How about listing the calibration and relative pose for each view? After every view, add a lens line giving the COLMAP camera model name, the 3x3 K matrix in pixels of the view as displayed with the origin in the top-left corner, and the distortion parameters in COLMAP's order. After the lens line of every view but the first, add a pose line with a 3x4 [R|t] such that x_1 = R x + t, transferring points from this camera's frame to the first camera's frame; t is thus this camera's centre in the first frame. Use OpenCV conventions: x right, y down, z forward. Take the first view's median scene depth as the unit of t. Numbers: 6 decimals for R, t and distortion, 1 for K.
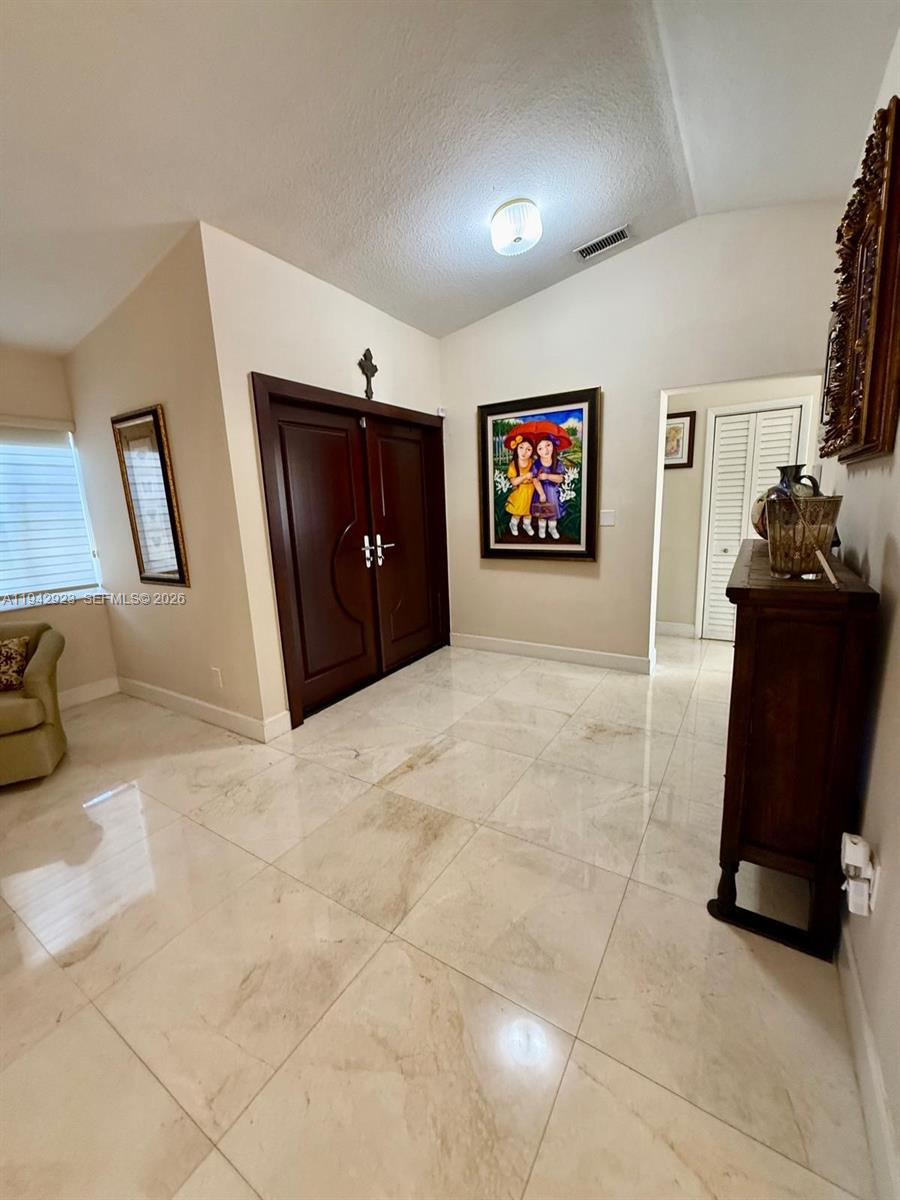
lens RADIAL K [[480.0, 0, 452.7], [0, 480.0, 598.7], [0, 0, 1]] dist [-0.002251, 0.000554]
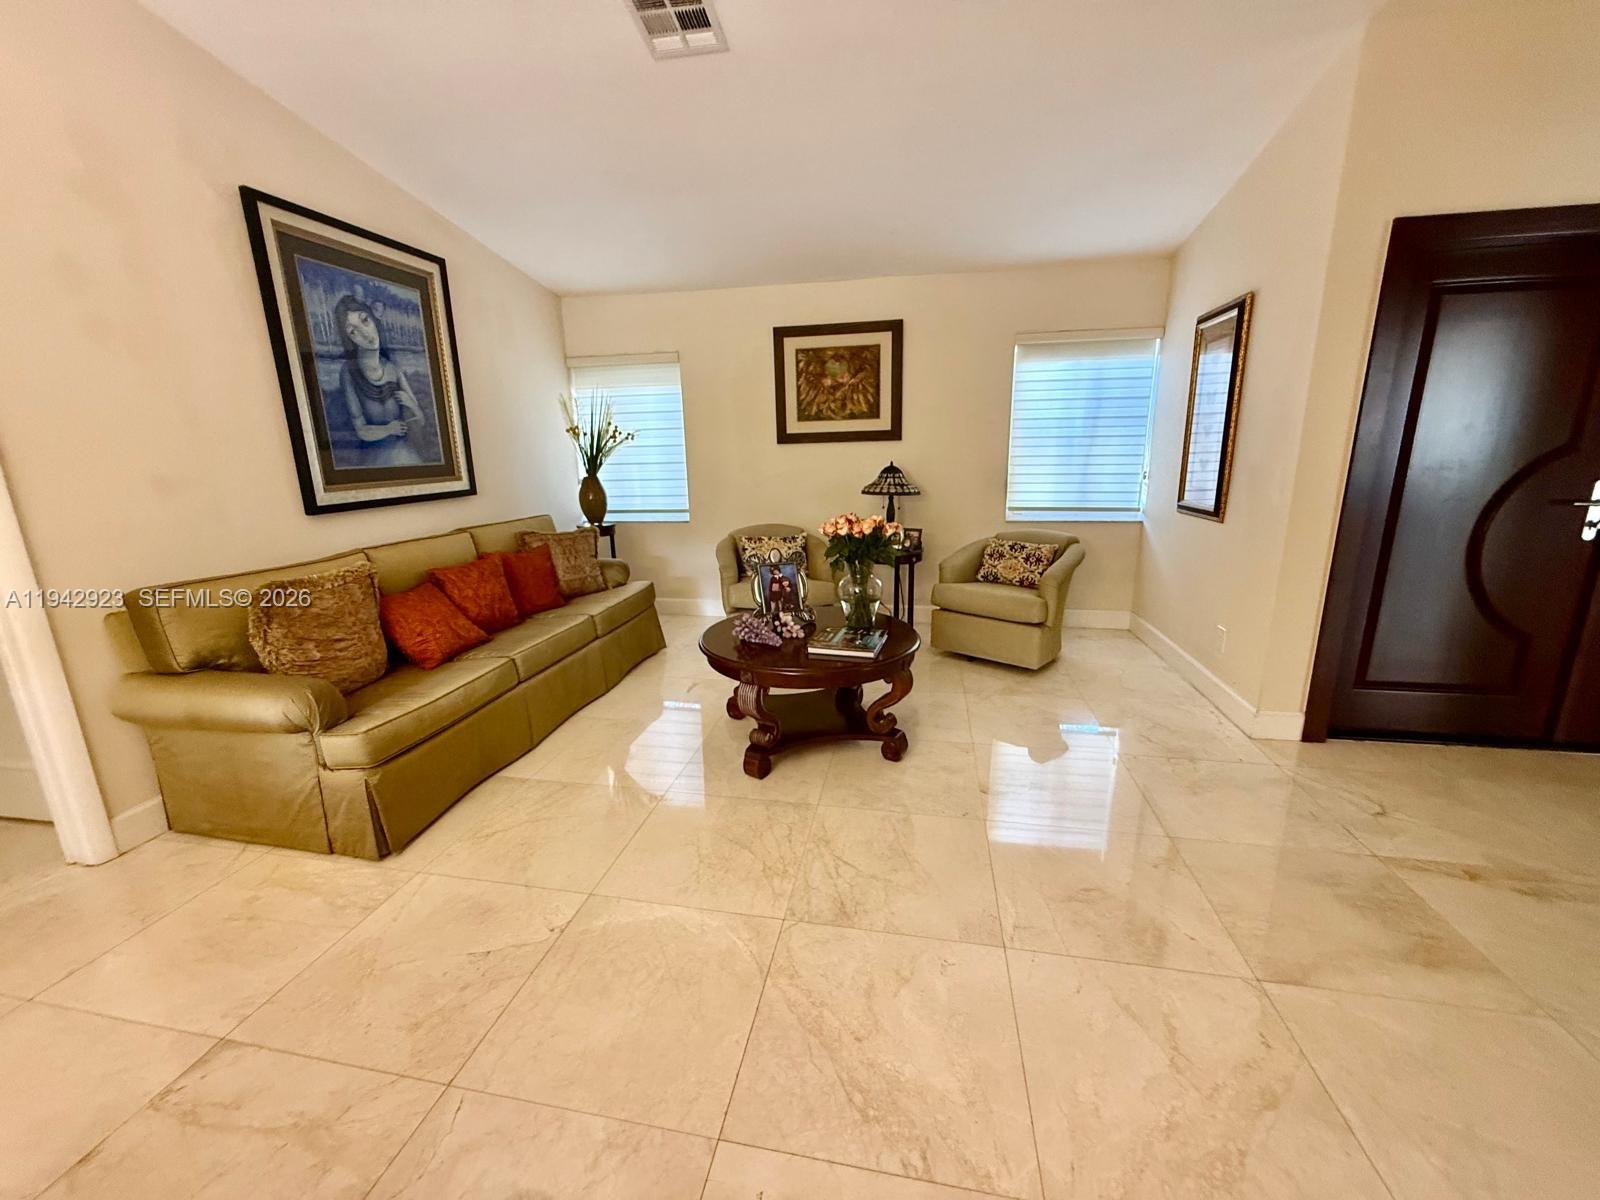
lens RADIAL K [[640.0, 0, 797.9], [0, 640.0, 601.6], [0, 0, 1]] dist [-0.002251, 0.000554]
pose [[0.362168, 0.251922, -0.897424, 0.205143], [-0.179005, 0.963662, 0.198276, 0.019983], [0.914763, 0.088834, 0.394103, -0.077188]]
